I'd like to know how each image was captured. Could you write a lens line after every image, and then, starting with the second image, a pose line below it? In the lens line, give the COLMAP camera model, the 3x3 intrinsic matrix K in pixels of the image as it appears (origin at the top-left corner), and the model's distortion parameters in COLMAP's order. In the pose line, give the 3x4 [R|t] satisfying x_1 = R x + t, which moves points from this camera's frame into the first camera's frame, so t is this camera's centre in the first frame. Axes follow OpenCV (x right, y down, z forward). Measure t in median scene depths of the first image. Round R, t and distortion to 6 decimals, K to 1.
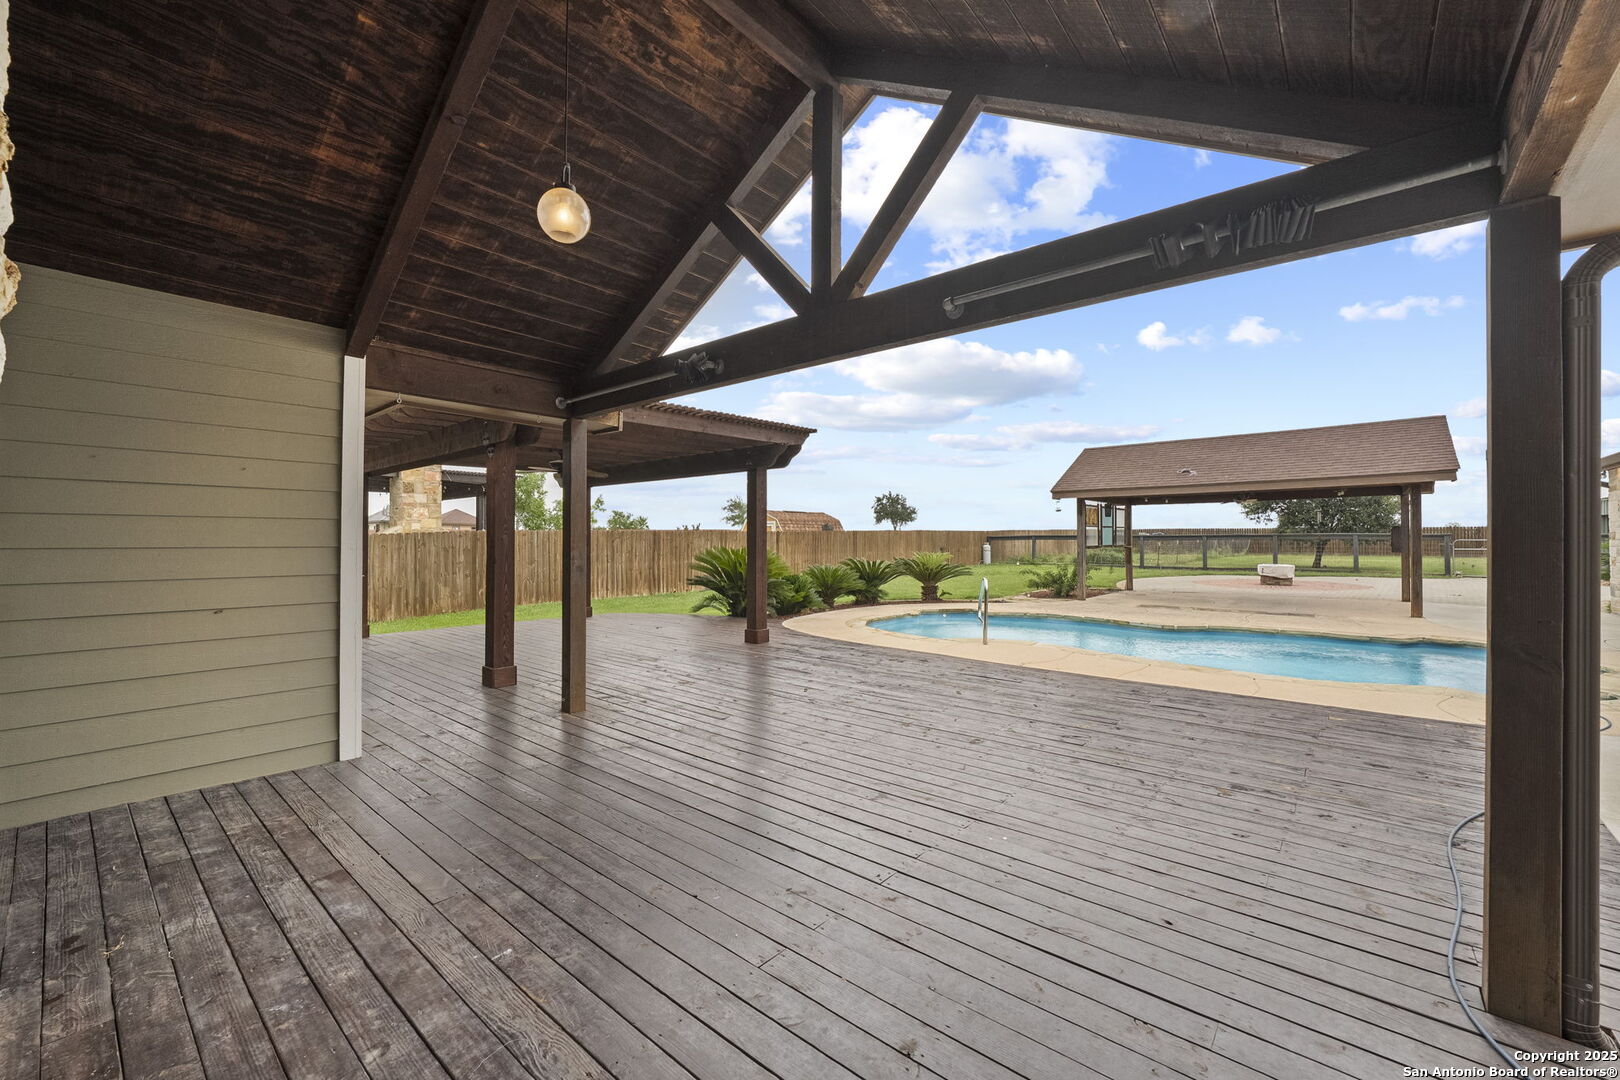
lens RADIAL K [[652.1, 0, 810.0], [0, 652.1, 540.0], [0, 0, 1]] dist [-0.021407, 0.006146]
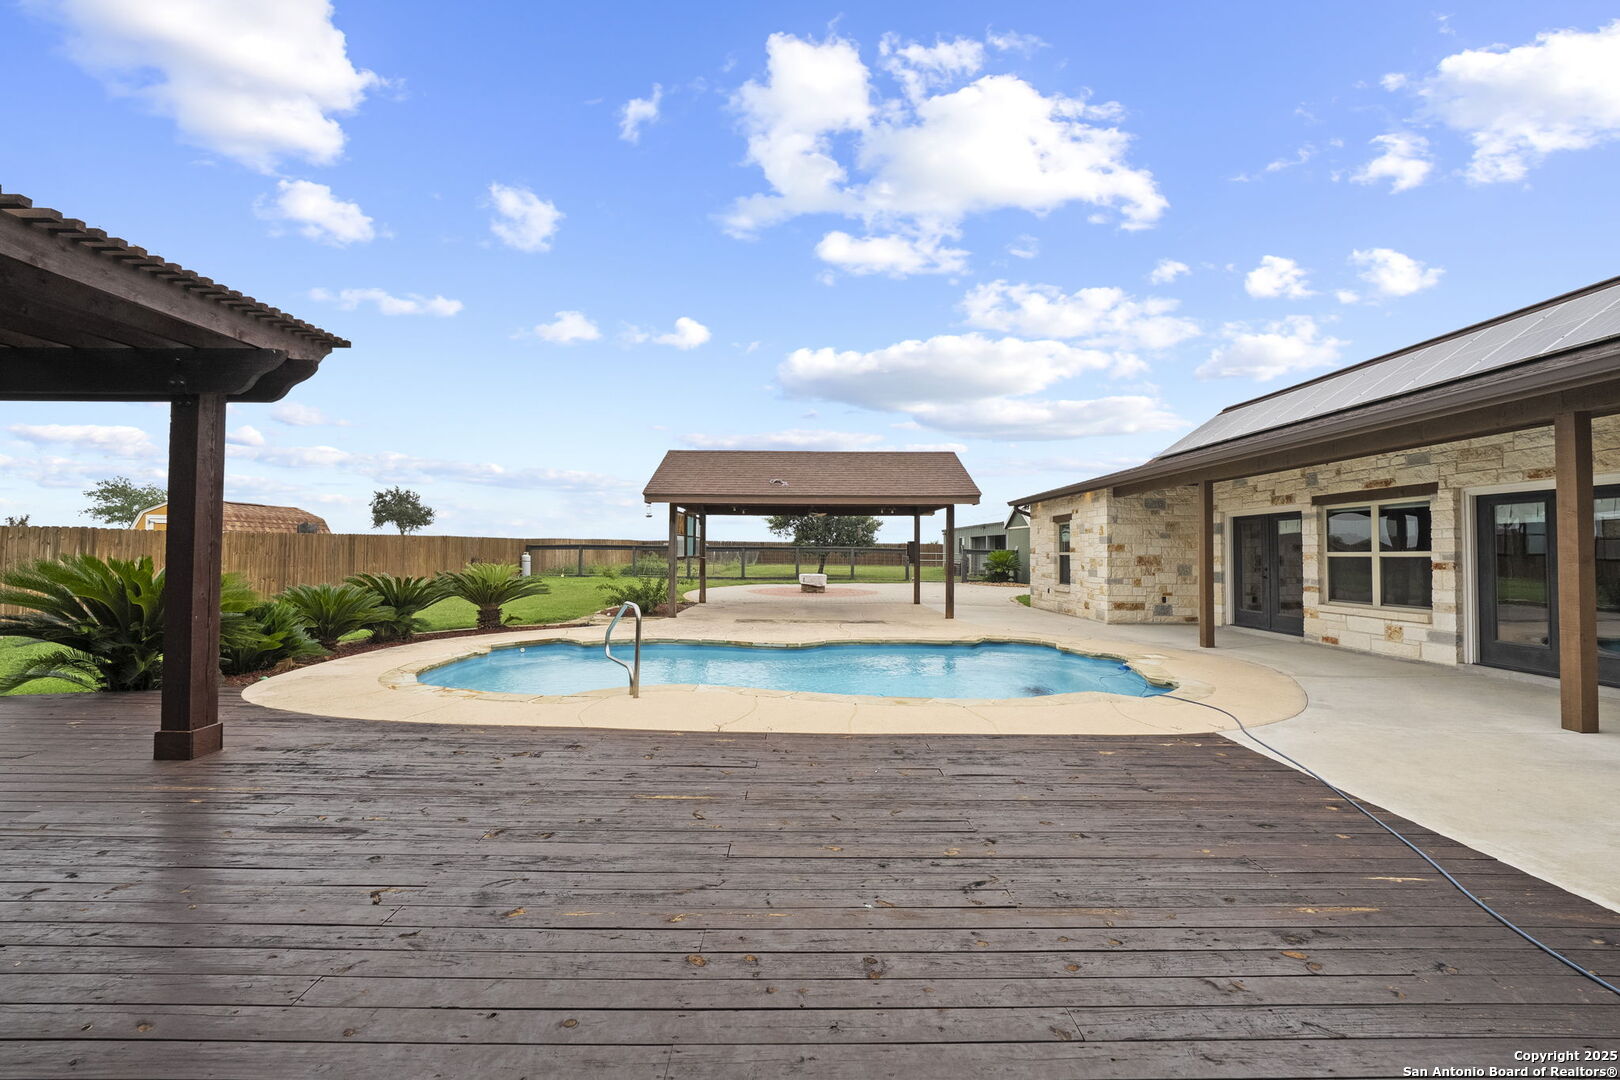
lens RADIAL K [[652.1, 0, 810.0], [0, 652.1, 540.0], [0, 0, 1]] dist [-0.021407, 0.006146]
pose [[0.754628, 0.019917, 0.655850, -0.029727], [-0.009733, 0.999769, -0.019162, 0.001356], [-0.656080, 0.008077, 0.754648, 0.202378]]
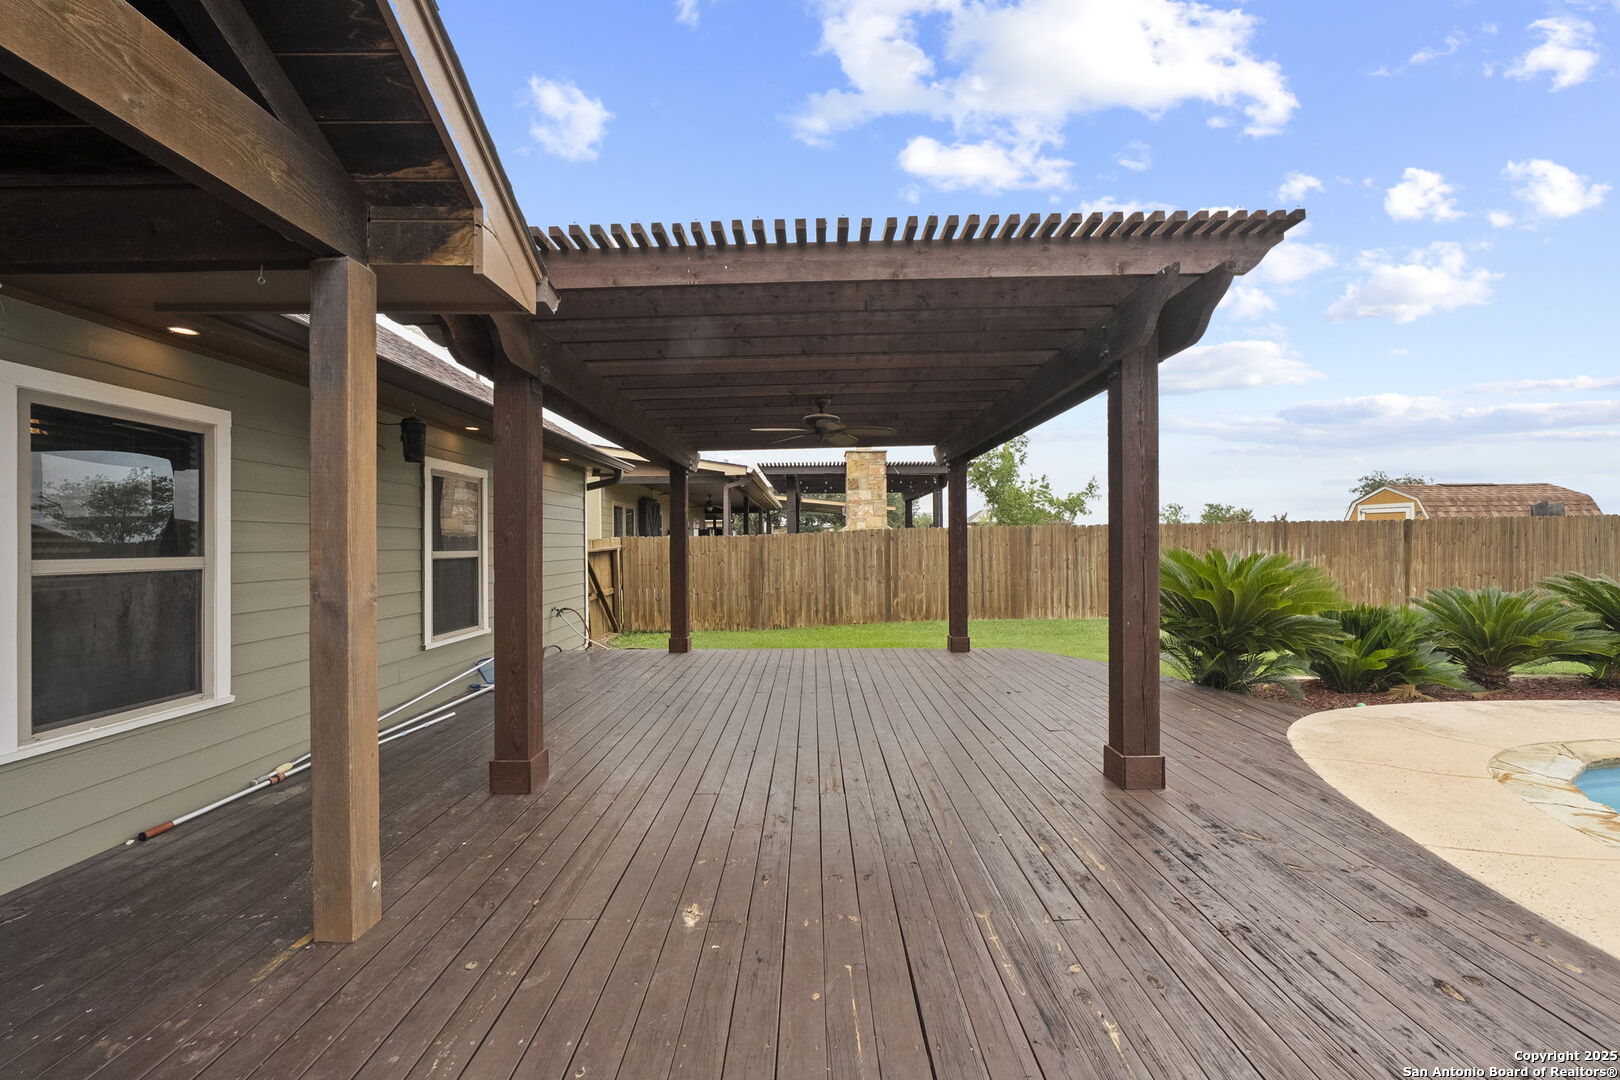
lens RADIAL K [[652.1, 0, 810.0], [0, 652.1, 540.0], [0, 0, 1]] dist [-0.021407, 0.006146]
pose [[0.643811, -0.007723, -0.765146, 0.062326], [0.009178, 0.999955, -0.002371, 0.001379], [0.765130, -0.005496, 0.643853, 0.356168]]
